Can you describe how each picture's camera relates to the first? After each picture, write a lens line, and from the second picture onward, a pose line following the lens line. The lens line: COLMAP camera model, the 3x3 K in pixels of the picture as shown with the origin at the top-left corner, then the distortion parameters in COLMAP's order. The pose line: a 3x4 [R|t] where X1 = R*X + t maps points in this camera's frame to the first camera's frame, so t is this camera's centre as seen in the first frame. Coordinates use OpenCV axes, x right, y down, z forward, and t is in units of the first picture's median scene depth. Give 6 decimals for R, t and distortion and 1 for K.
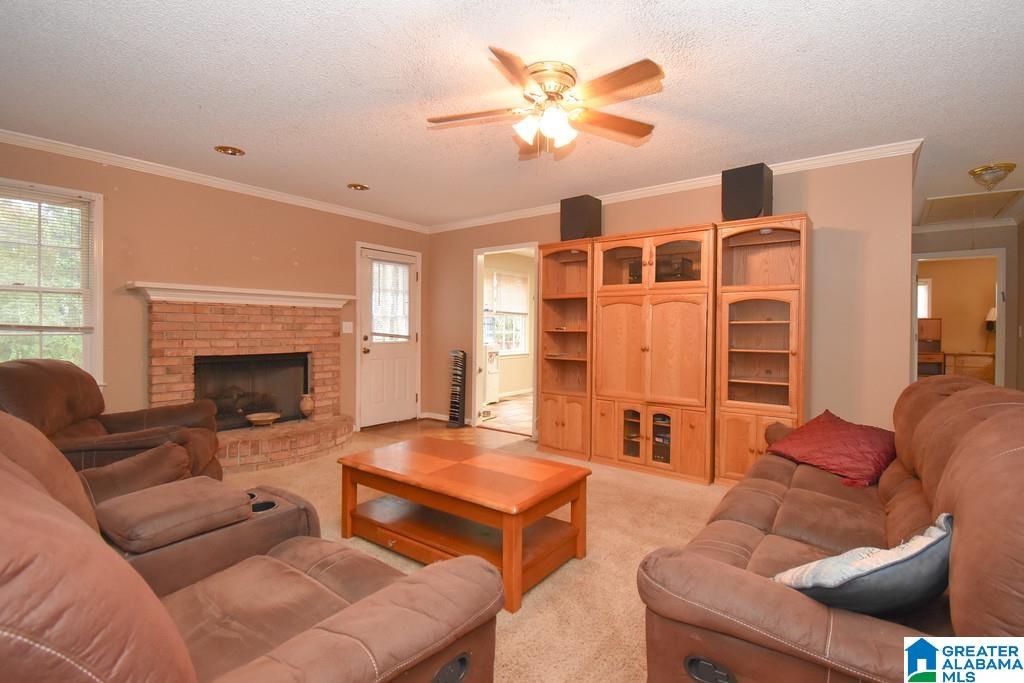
lens RADIAL K [[465.9, 0, 511.9], [0, 465.9, 338.4], [0, 0, 1]] dist [-0.004126, -0.000258]
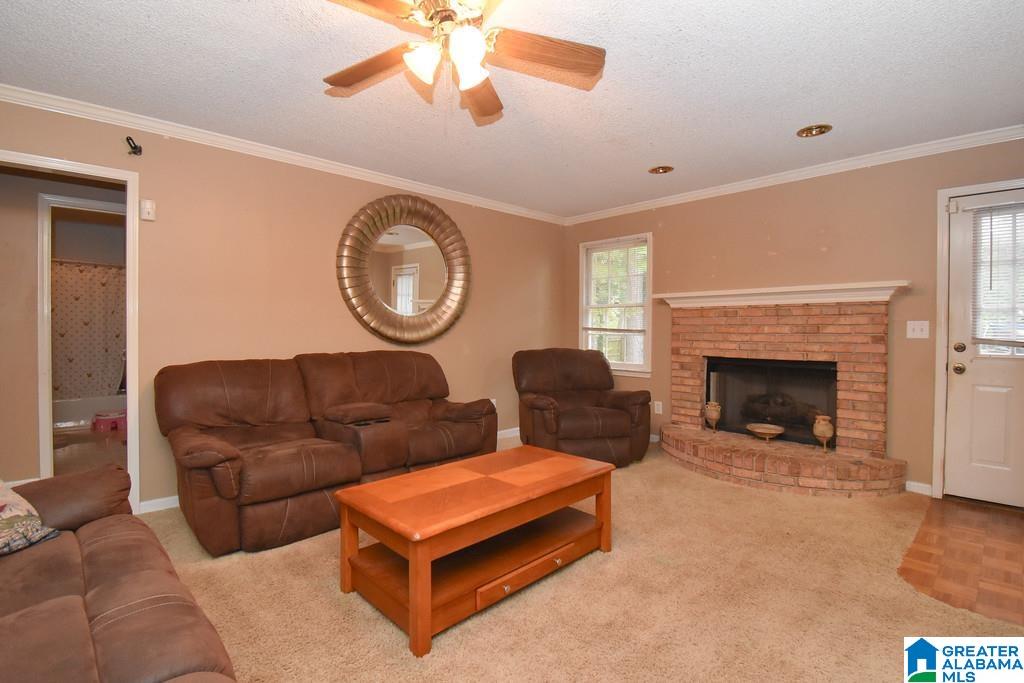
lens RADIAL K [[465.9, 0, 514.2], [0, 465.9, 338.1], [0, 0, 1]] dist [-0.004126, -0.000258]
pose [[-0.121009, 0.011121, -0.992589, 0.396090], [-0.026950, 0.999532, 0.014485, -0.006985], [0.992285, 0.028503, -0.120653, 0.588527]]
